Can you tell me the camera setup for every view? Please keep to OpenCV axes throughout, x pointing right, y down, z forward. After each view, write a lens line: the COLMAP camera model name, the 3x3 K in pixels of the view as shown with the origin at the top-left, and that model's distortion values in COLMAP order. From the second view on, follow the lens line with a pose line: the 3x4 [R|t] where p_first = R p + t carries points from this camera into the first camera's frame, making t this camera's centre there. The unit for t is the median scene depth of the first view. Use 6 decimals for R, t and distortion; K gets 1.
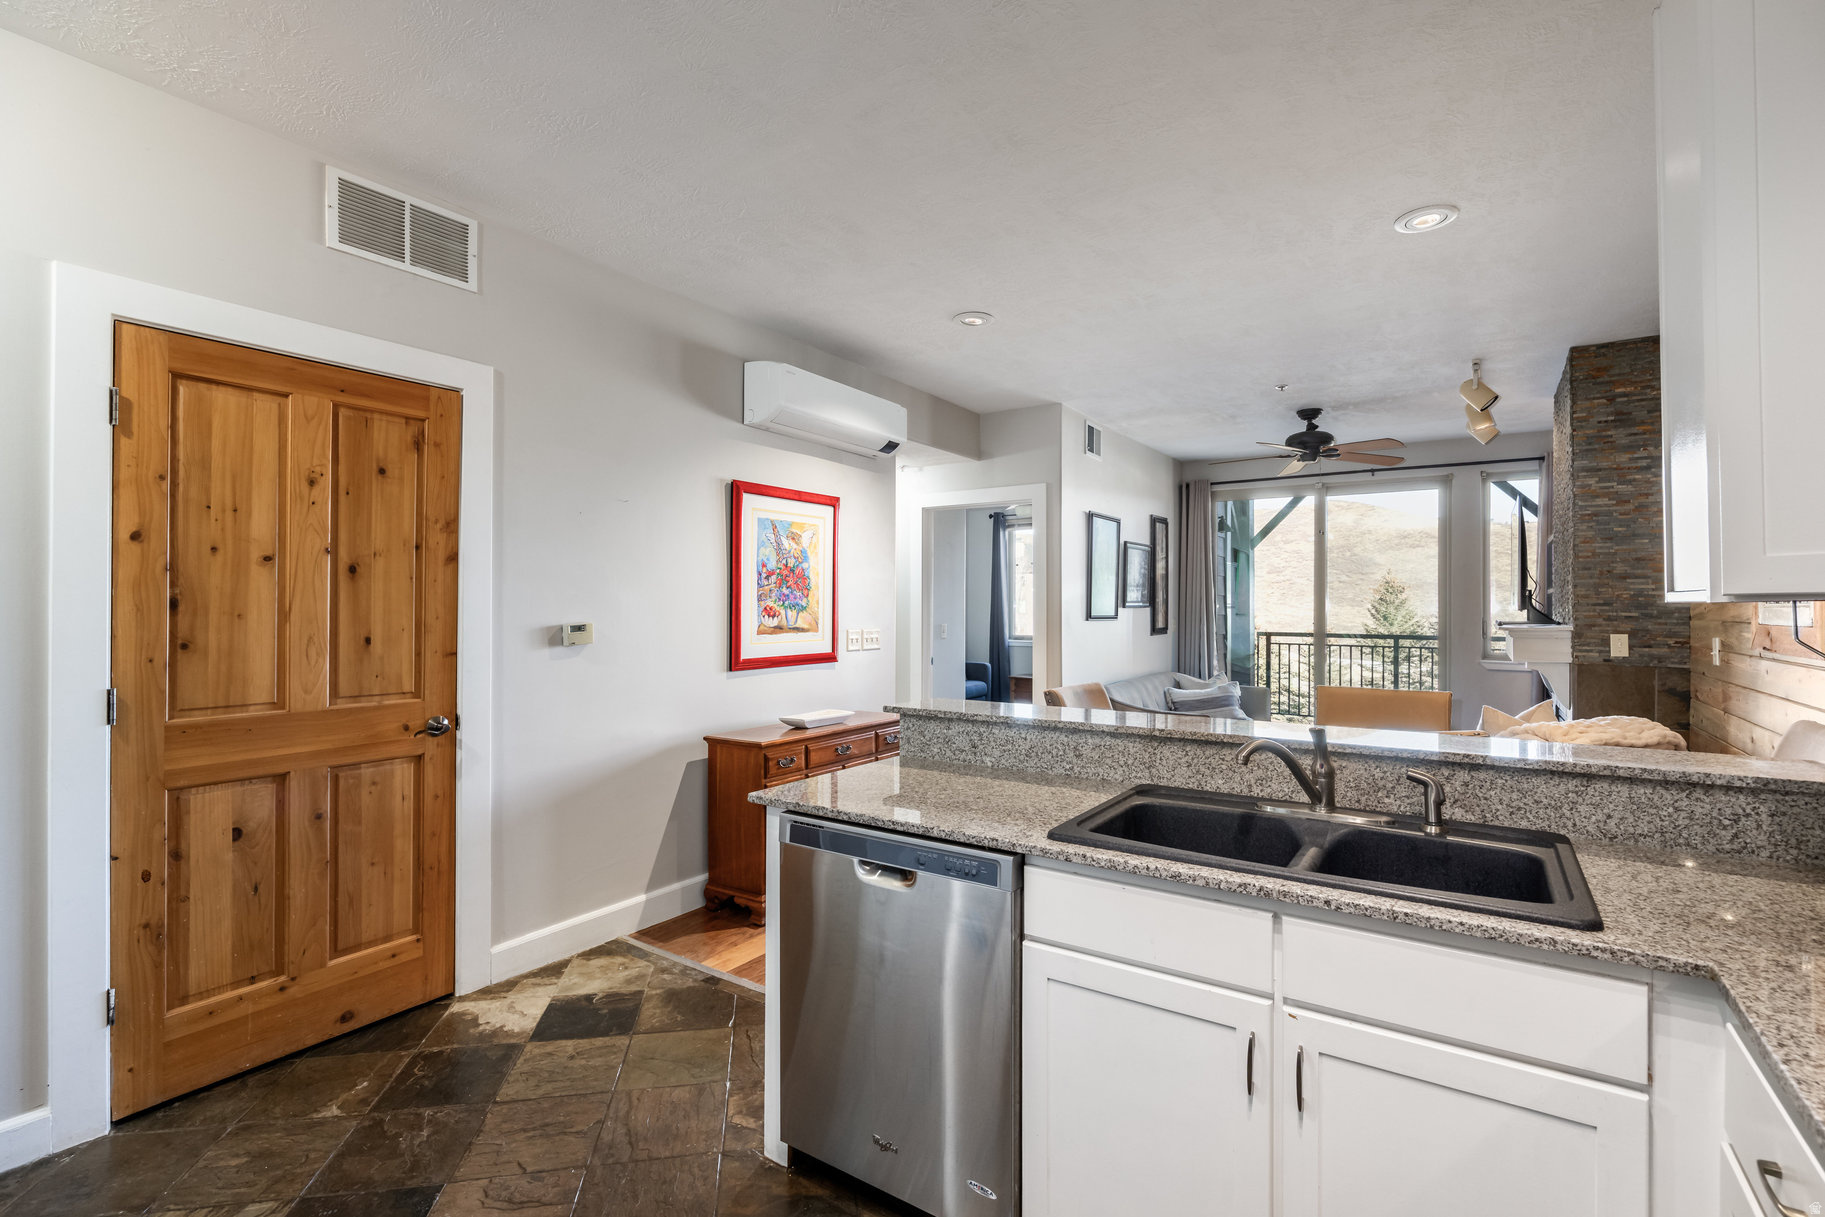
lens RADIAL K [[822.9, 0, 884.5], [0, 822.9, 607.4], [0, 0, 1]] dist [-0.024618, 0.004495]
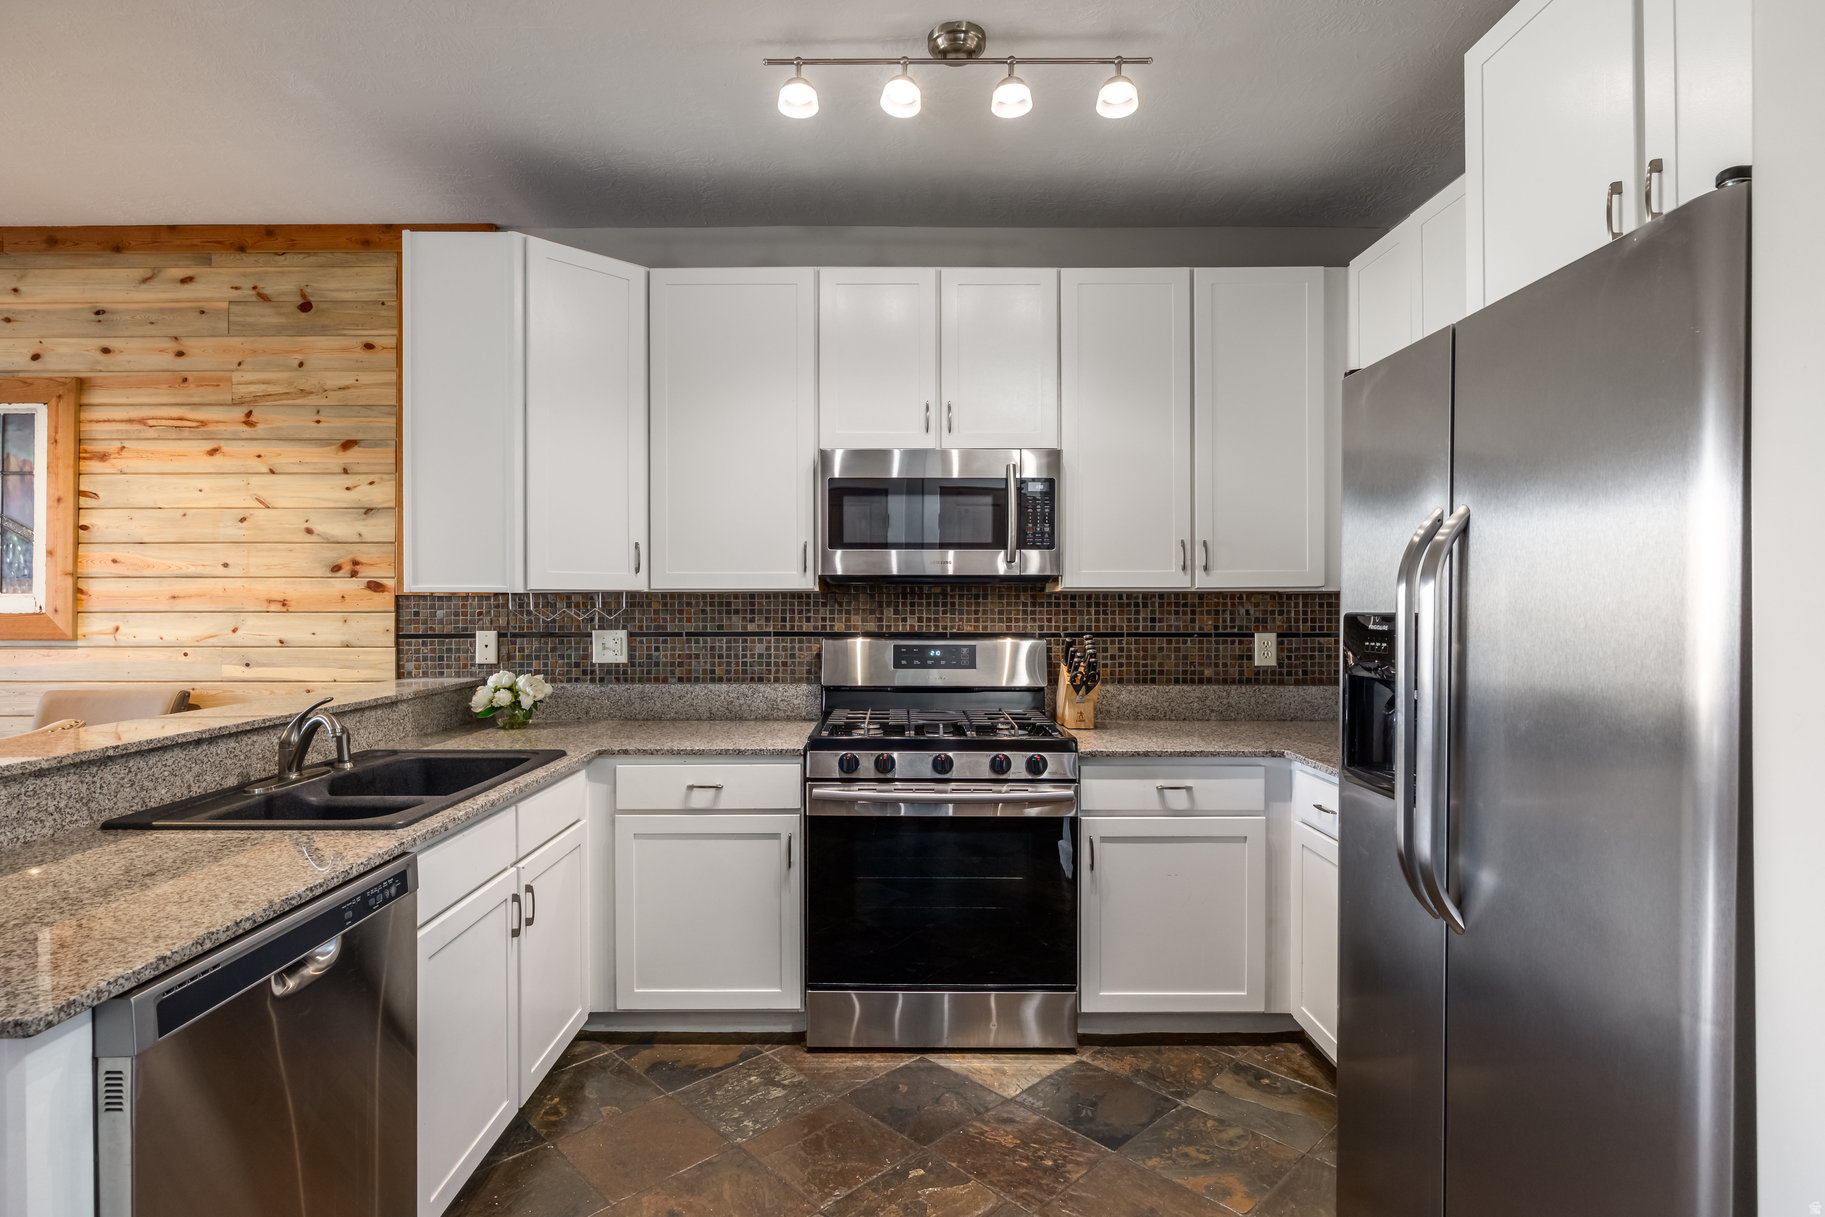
lens RADIAL K [[875.6, 0, 903.4], [0, 875.6, 607.5], [0, 0, 1]] dist [-0.003351, 0.001308]
pose [[-0.584867, -0.002894, 0.811124, -0.380891], [0.001218, 0.999989, 0.004446, 0.006855], [-0.811128, 0.003588, -0.584857, 0.431440]]
